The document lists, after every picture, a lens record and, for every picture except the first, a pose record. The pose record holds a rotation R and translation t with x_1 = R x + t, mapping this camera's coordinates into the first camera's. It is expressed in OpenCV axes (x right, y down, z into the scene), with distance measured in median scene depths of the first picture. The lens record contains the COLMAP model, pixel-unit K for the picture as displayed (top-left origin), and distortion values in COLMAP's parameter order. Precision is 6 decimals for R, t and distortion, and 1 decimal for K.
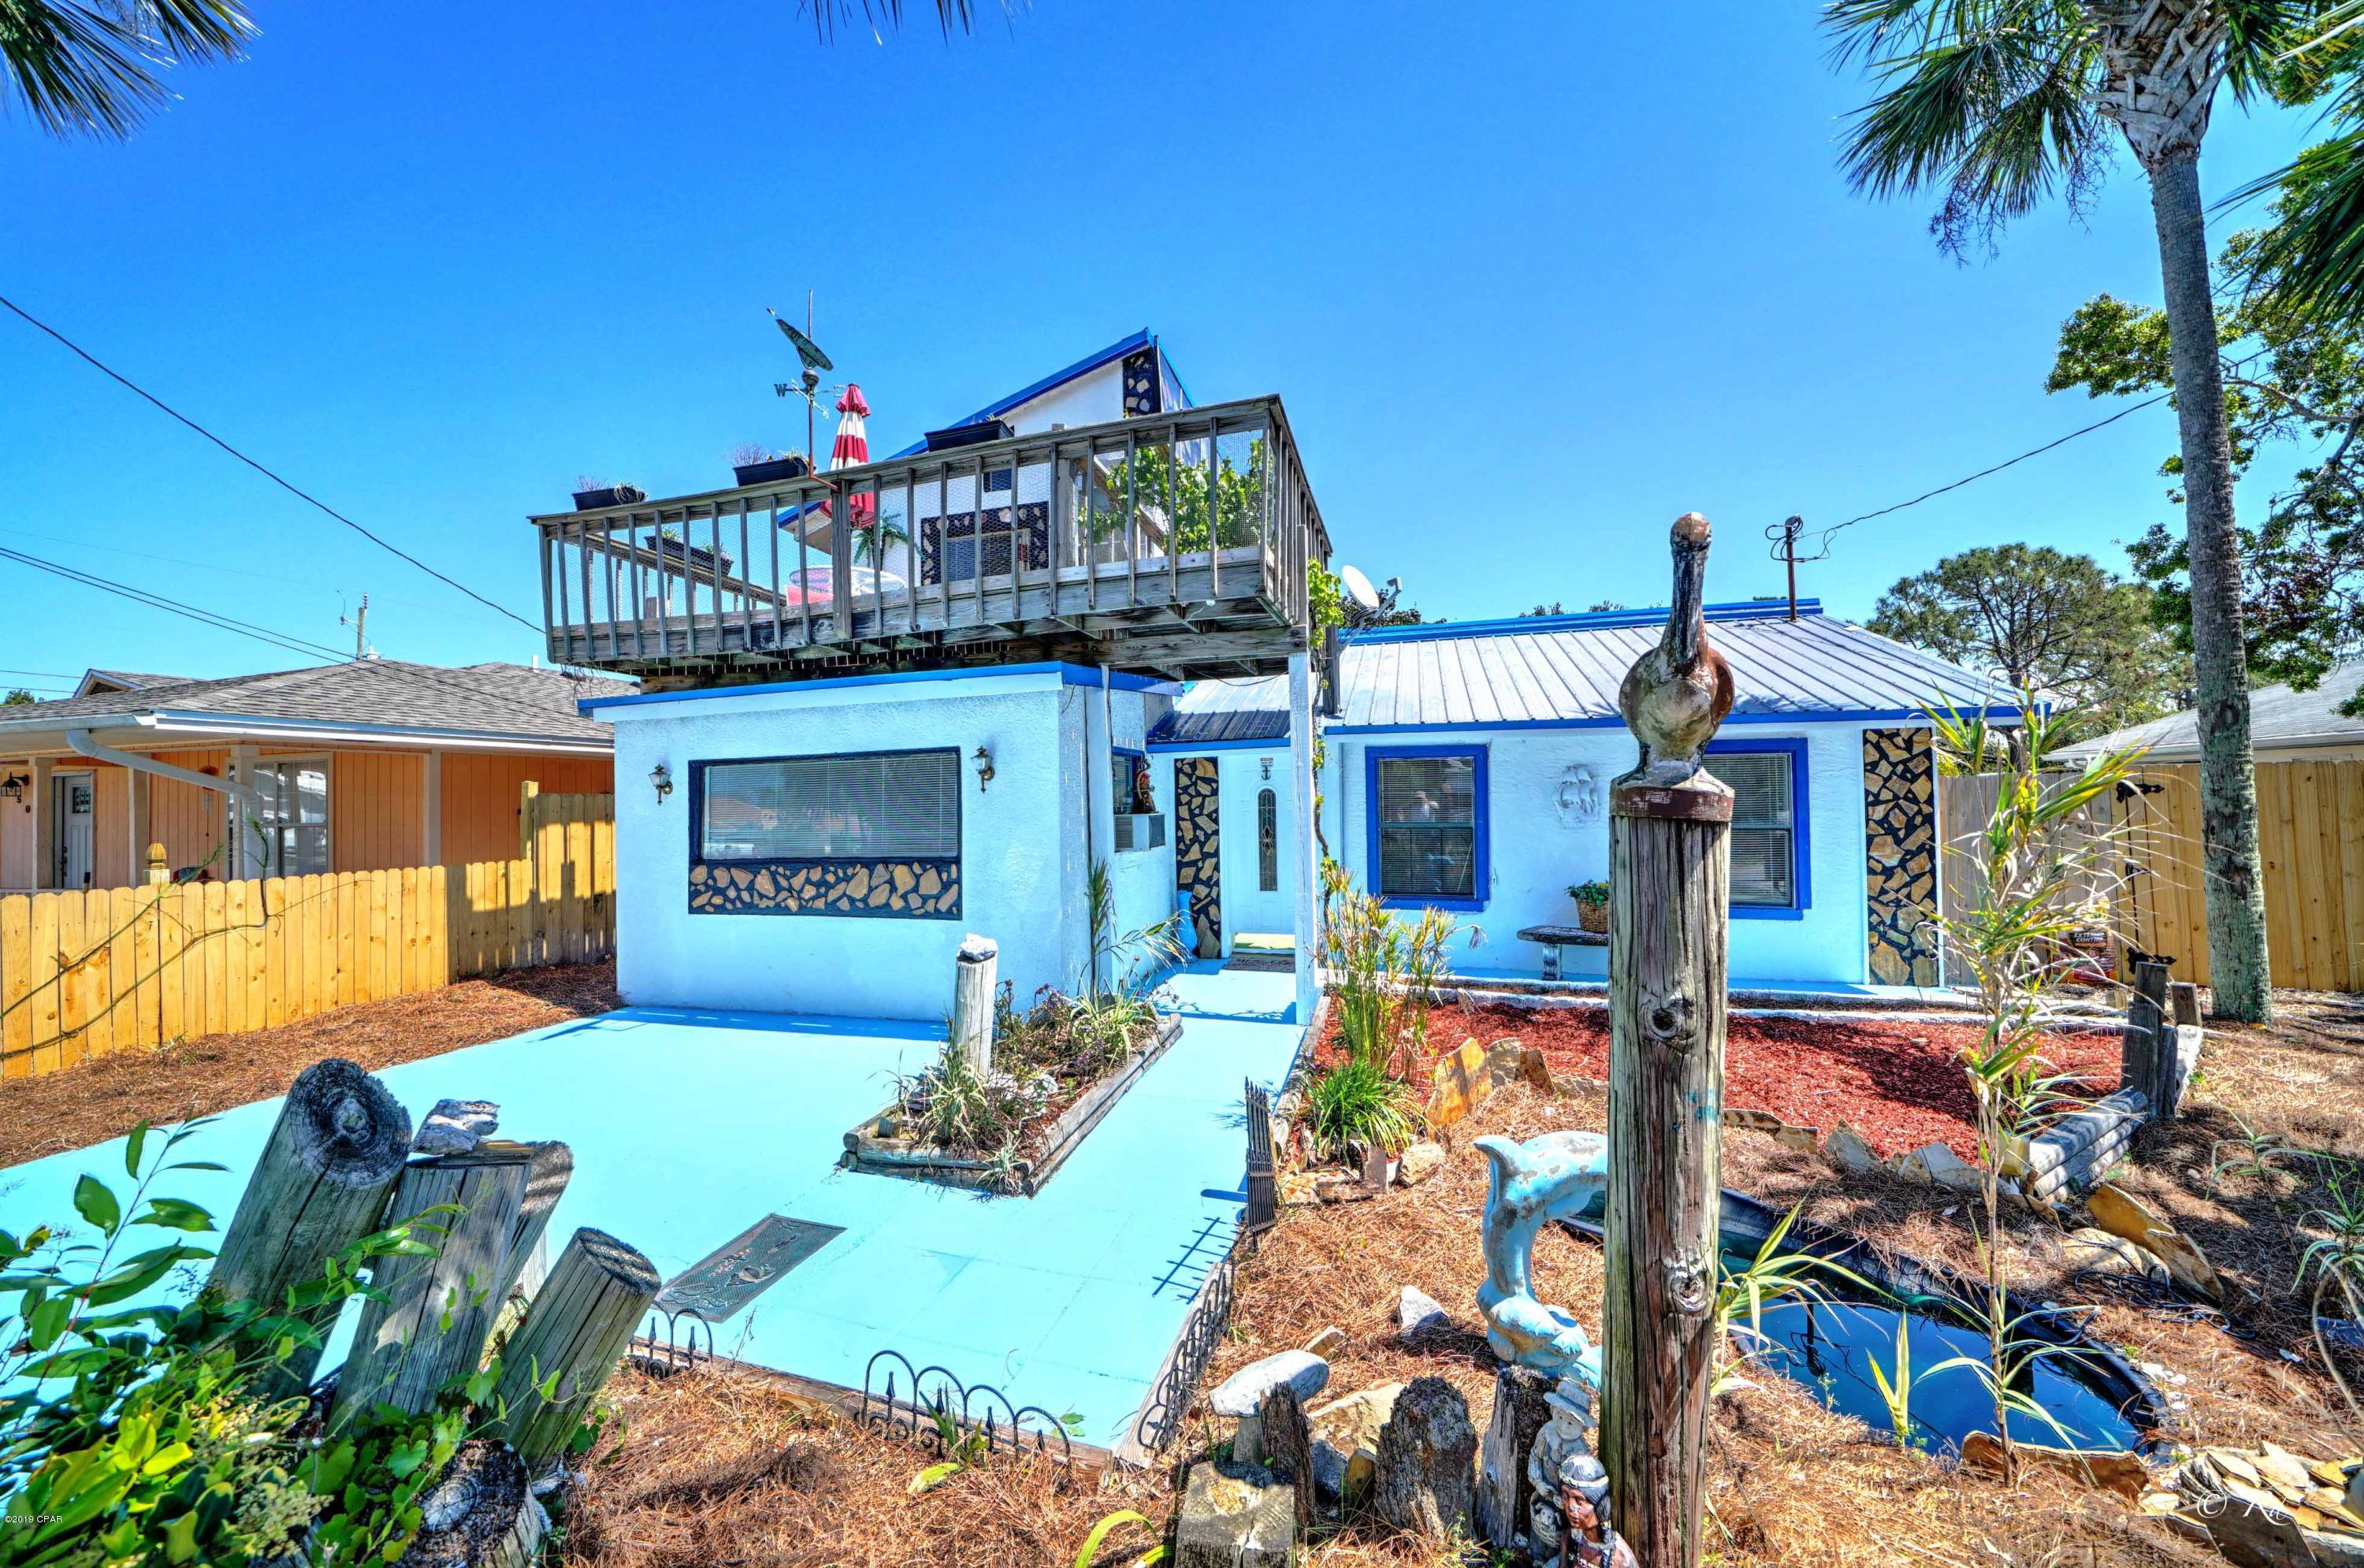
lens RADIAL K [[809.2, 0, 1163.0], [0, 809.2, 779.1], [0, 0, 1]] dist [-0.023443, -0.000090]
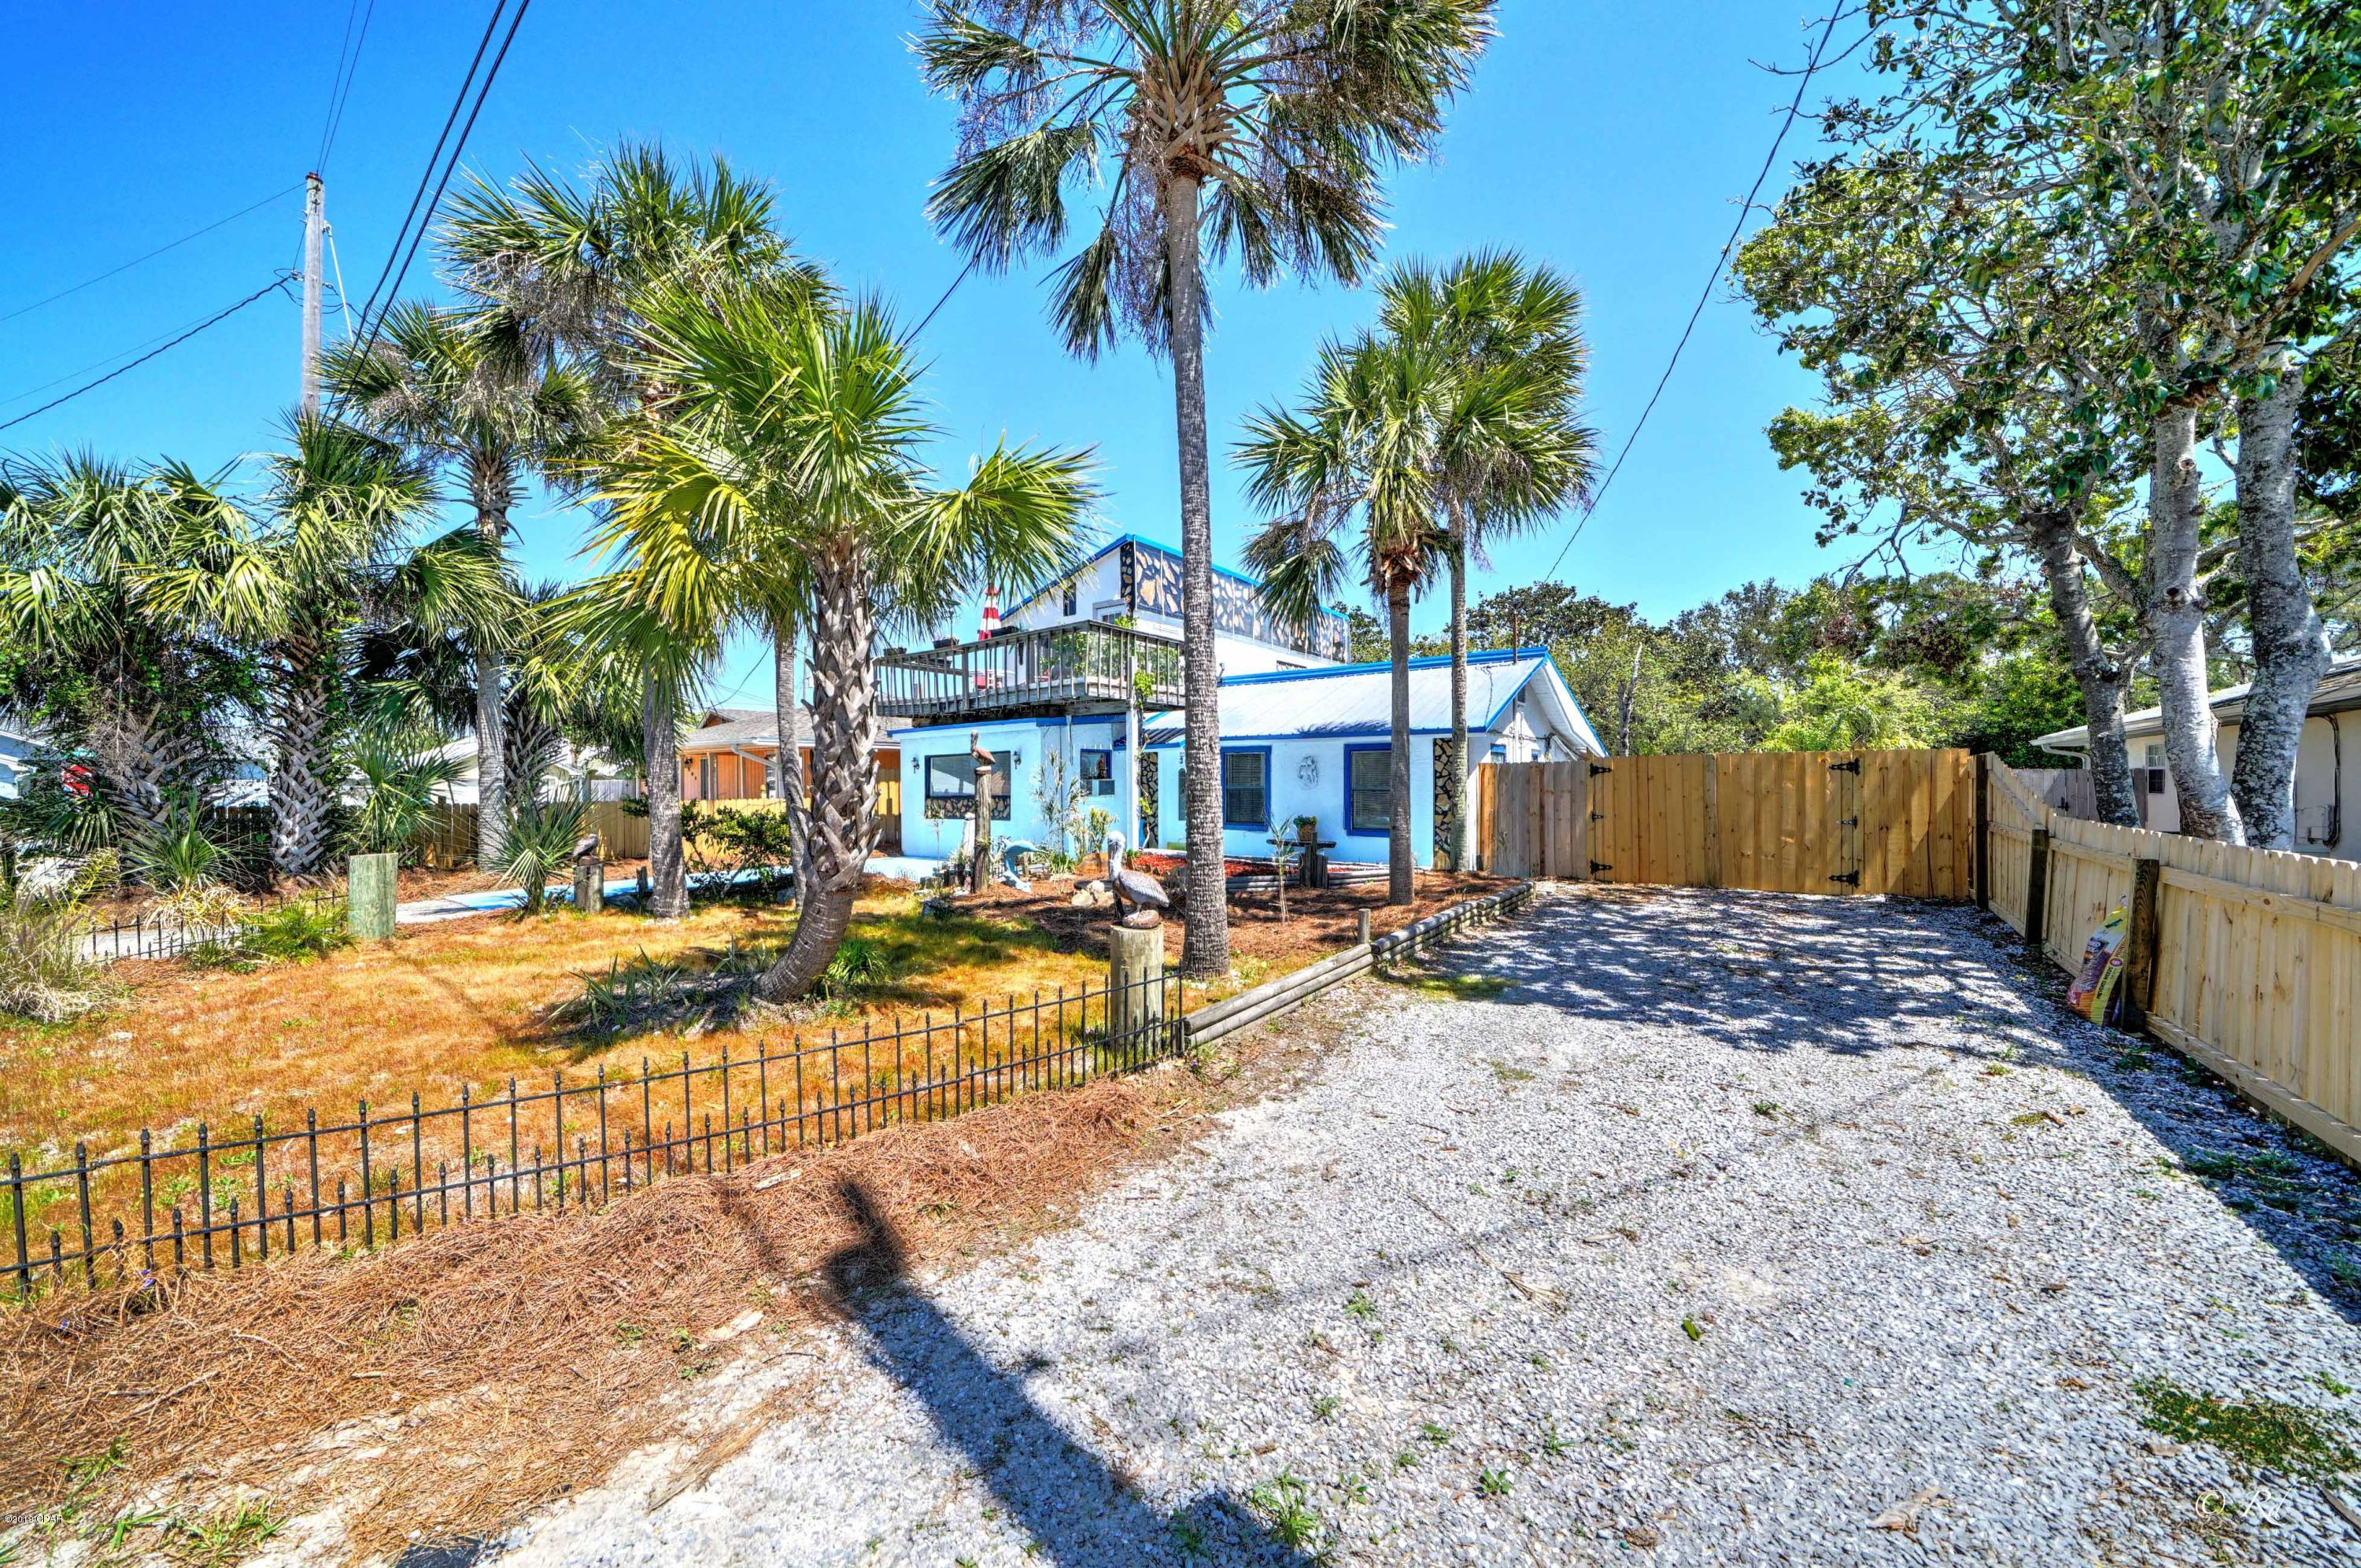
lens RADIAL K [[794.6, 0, 1176.3], [0, 794.6, 790.4], [0, 0, 1]] dist [-0.019887, -0.000044]
pose [[0.937775, 0.013548, -0.346980, 0.982393], [0.001692, 0.999048, 0.043582, -0.022199], [0.347240, -0.041457, 0.936859, -1.015006]]
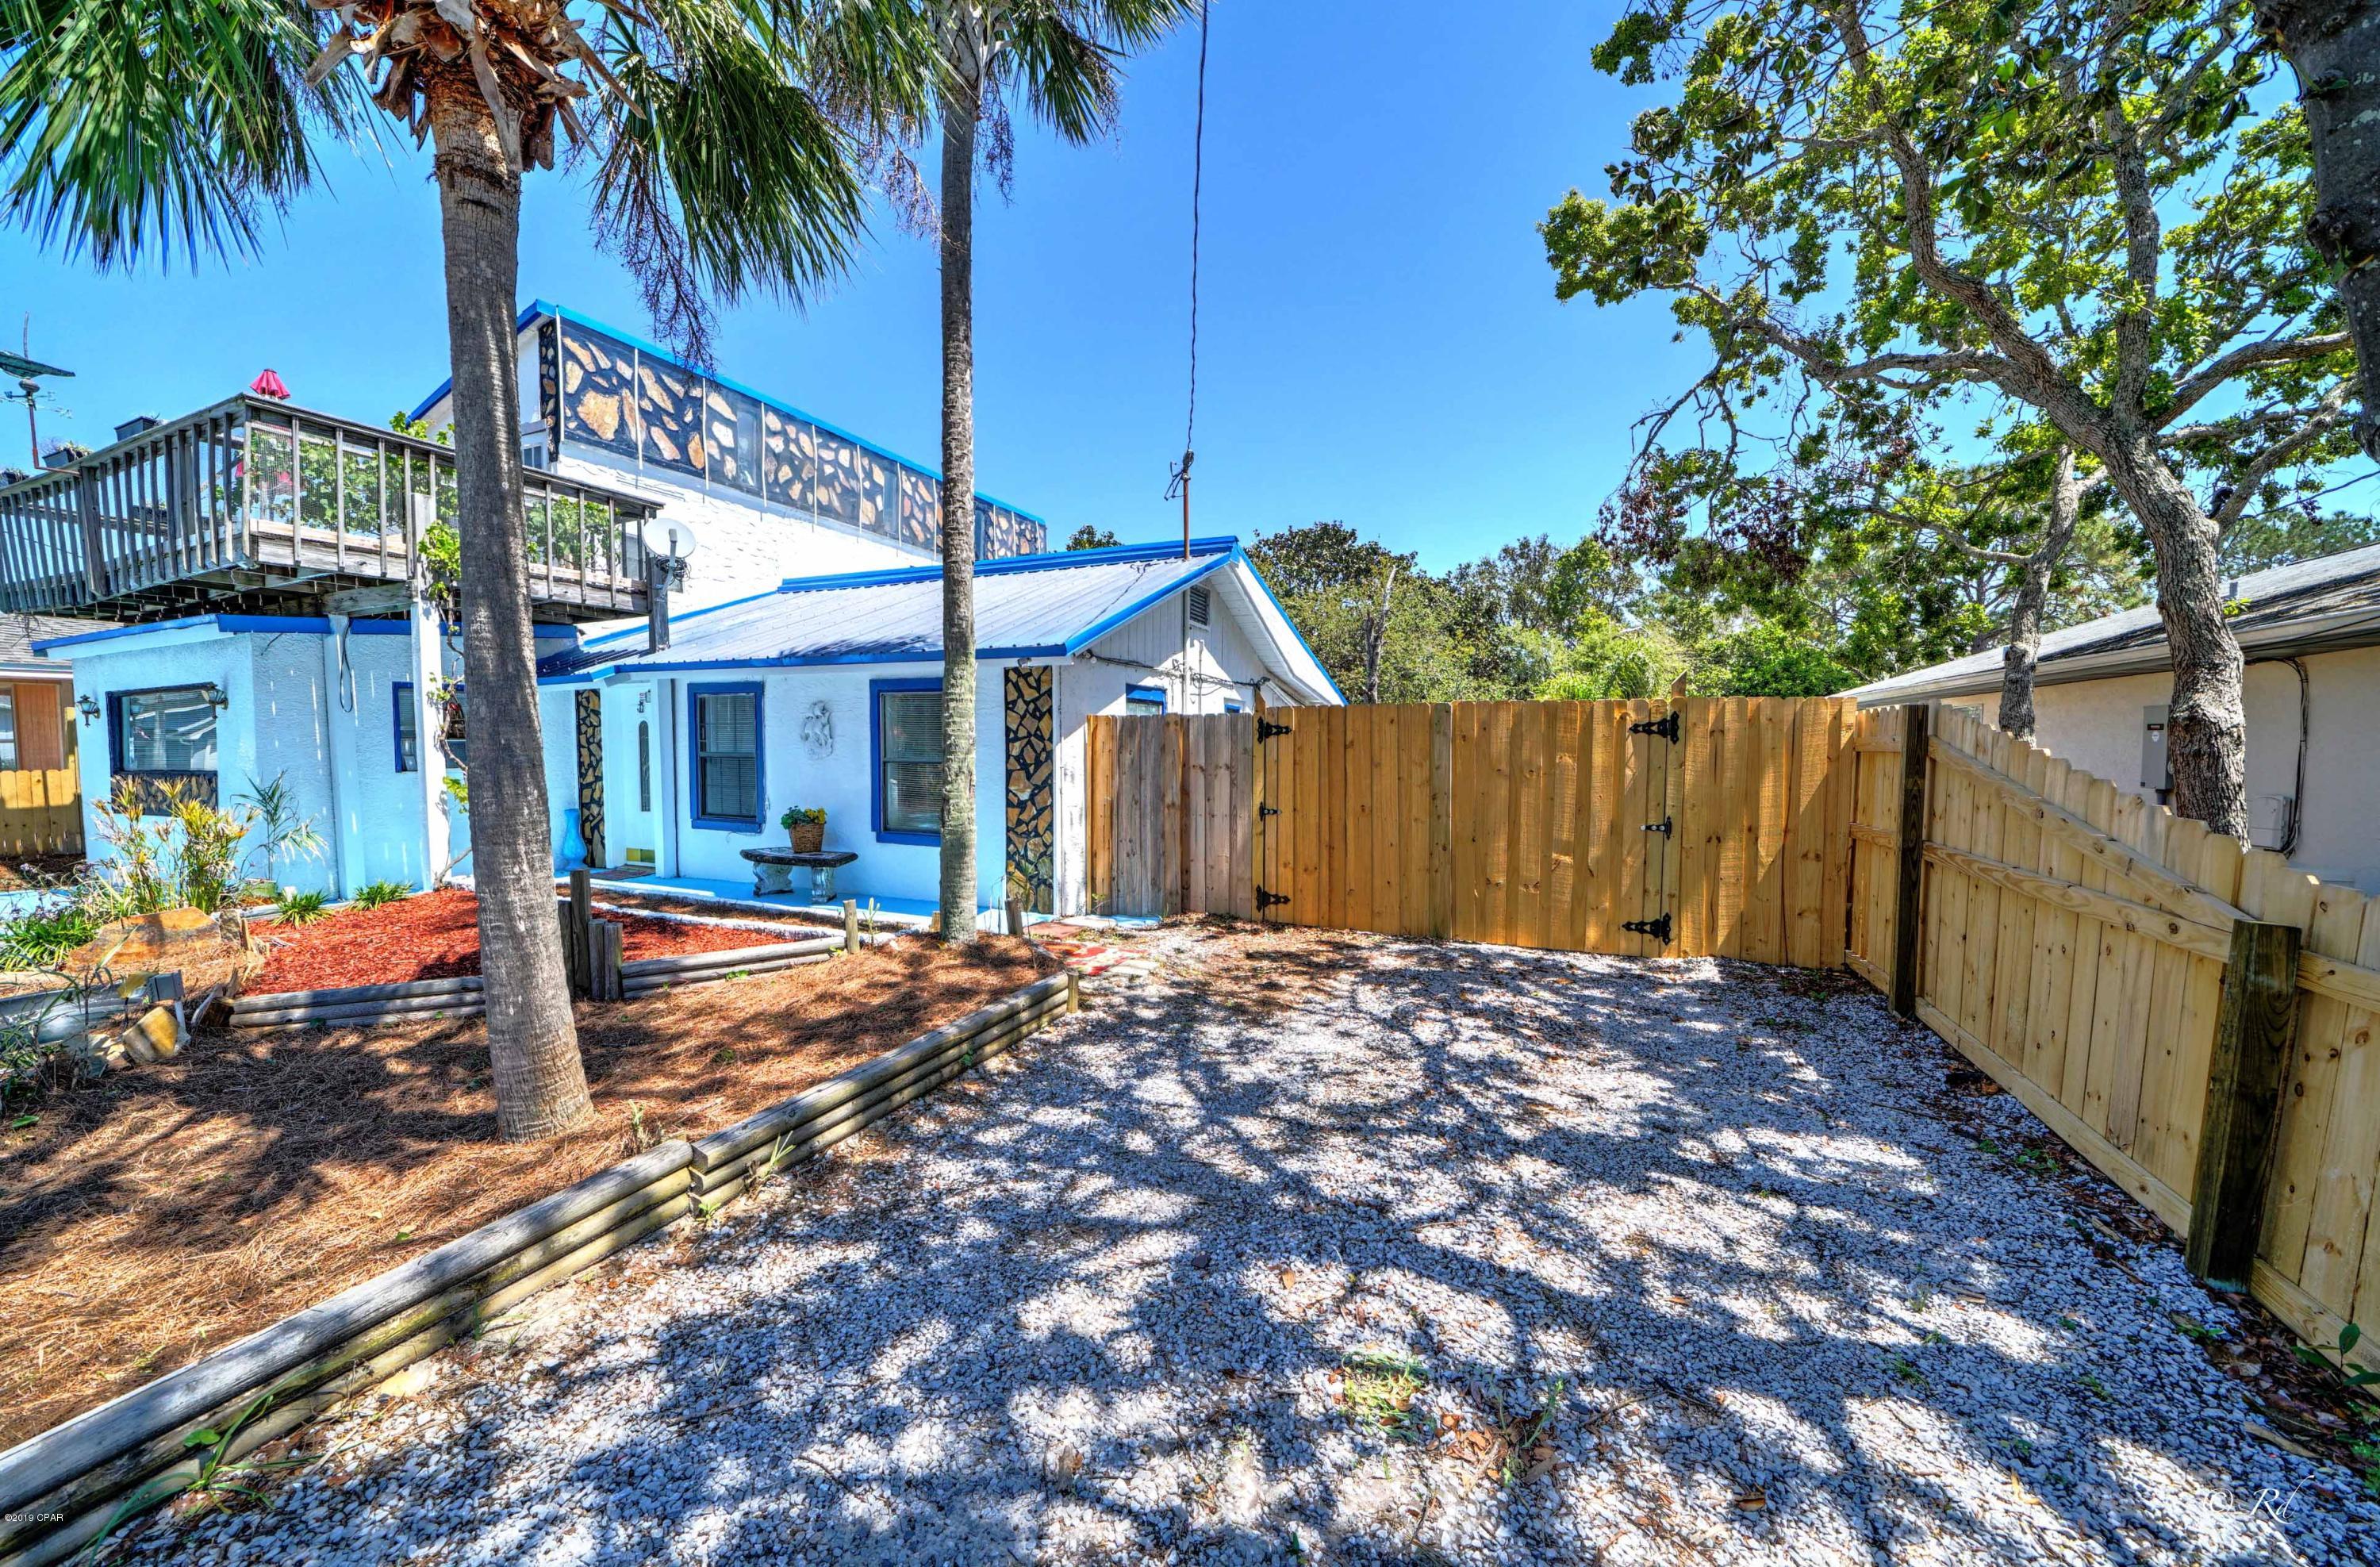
lens RADIAL K [[853.7, 0, 1190.0], [0, 853.7, 783.5], [0, 0, 1]] dist [-0.032121, 0.000063]
pose [[0.995007, 0.022365, -0.097265, 1.262101], [-0.014746, 0.996816, 0.078357, -0.003857], [0.098707, -0.076532, 0.992169, -0.103108]]
